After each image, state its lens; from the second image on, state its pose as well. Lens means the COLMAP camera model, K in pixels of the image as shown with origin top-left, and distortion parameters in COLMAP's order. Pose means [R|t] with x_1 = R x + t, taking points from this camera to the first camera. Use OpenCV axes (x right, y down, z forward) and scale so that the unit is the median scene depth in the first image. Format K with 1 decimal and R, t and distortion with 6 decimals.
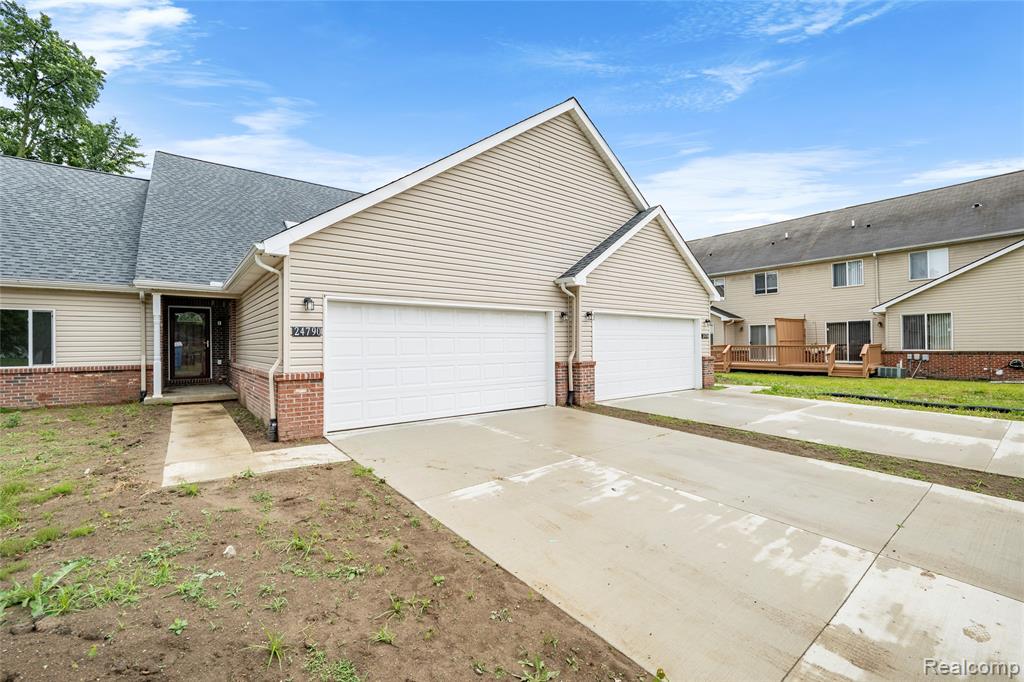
lens RADIAL K [[423.8, 0, 506.9], [0, 423.8, 340.8], [0, 0, 1]] dist [-0.012428, 0.000392]
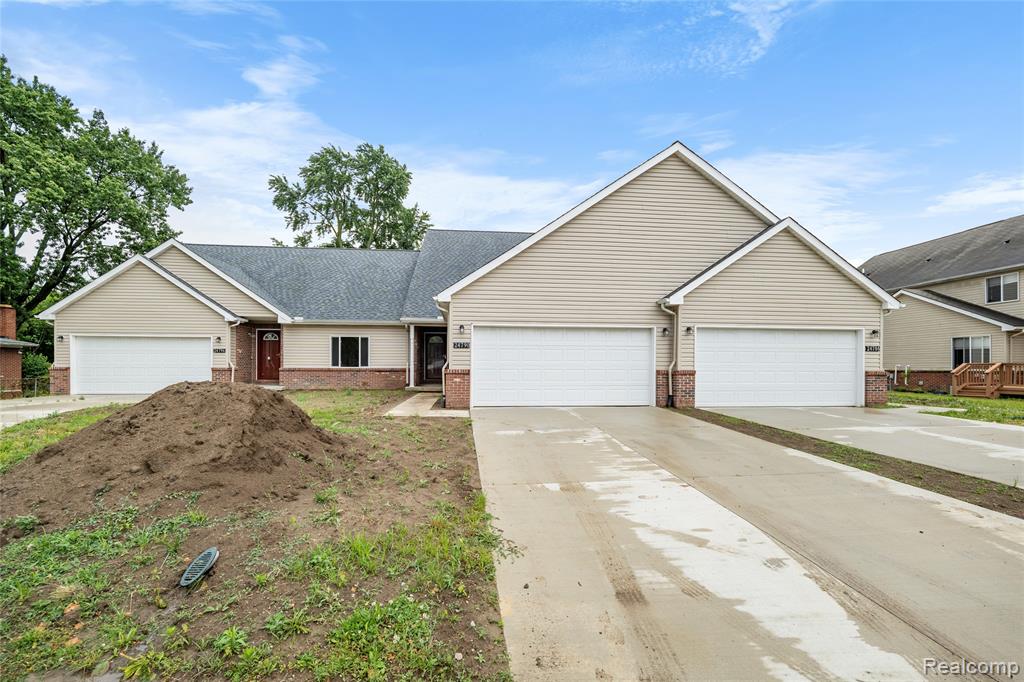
lens RADIAL K [[423.8, 0, 509.4], [0, 423.8, 361.8], [0, 0, 1]] dist [-0.012428, 0.000392]
pose [[0.846759, 0.006928, -0.531931, 0.399338], [-0.006215, 0.999976, 0.003132, 0.025645], [0.531940, 0.000654, 0.846782, -0.225824]]
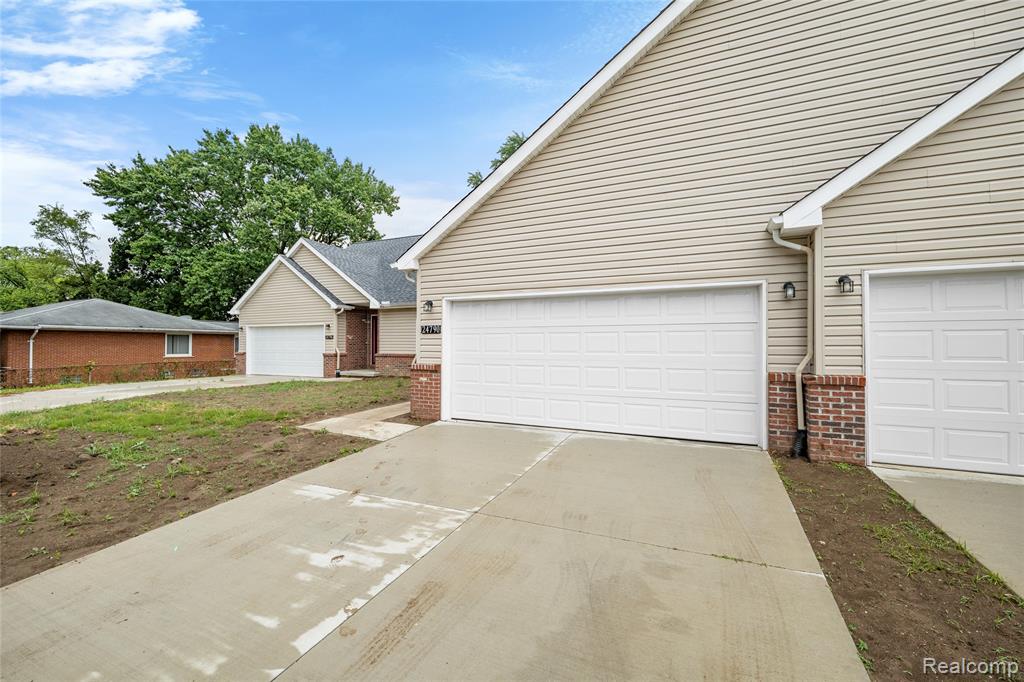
lens RADIAL K [[423.8, 0, 509.7], [0, 423.8, 331.7], [0, 0, 1]] dist [-0.012428, 0.000392]
pose [[0.455615, -0.016747, -0.890019, 0.460594], [0.003733, 0.999850, -0.016902, 0.003591], [0.890169, 0.004379, 0.455610, 0.442614]]
